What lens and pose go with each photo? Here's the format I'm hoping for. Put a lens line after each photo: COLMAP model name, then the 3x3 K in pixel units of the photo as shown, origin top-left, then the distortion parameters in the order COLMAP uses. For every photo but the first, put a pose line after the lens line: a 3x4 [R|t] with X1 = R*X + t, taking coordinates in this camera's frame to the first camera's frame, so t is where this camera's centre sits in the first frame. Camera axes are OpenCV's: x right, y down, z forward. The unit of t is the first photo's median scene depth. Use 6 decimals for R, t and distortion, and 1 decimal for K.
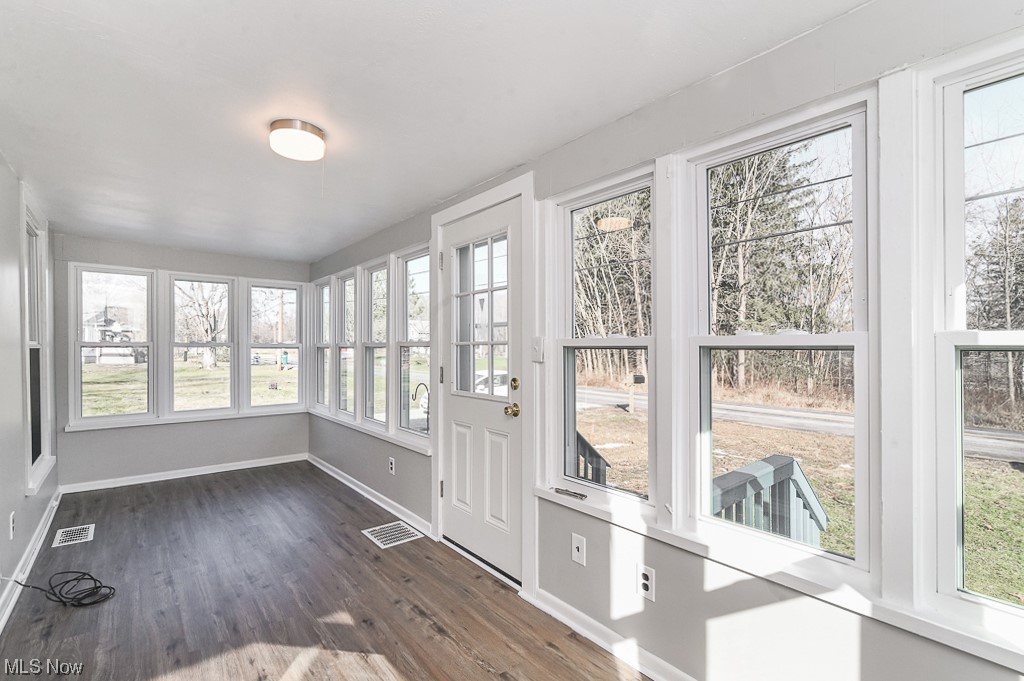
lens RADIAL K [[474.0, 0, 502.0], [0, 474.0, 343.5], [0, 0, 1]] dist [0.001975, 0.000718]
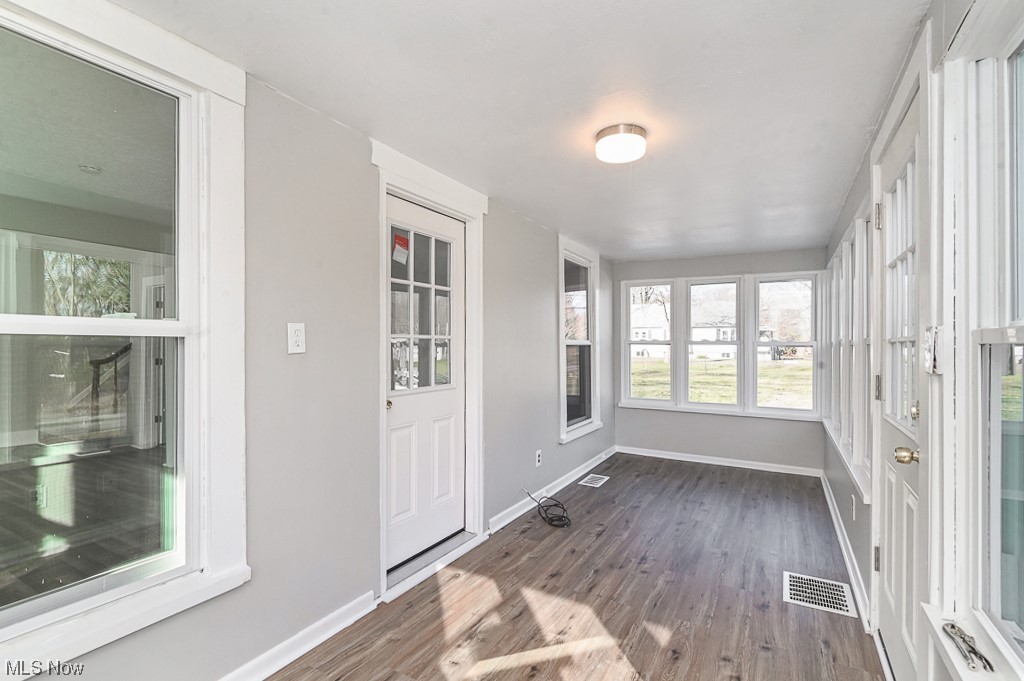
lens RADIAL K [[474.0, 0, 503.7], [0, 474.0, 342.8], [0, 0, 1]] dist [0.001975, 0.000718]
pose [[0.361479, 0.000667, -0.932380, 0.292726], [-0.000001, 1.000000, 0.000715, 0.002270], [0.932380, -0.000257, 0.361479, 0.258697]]
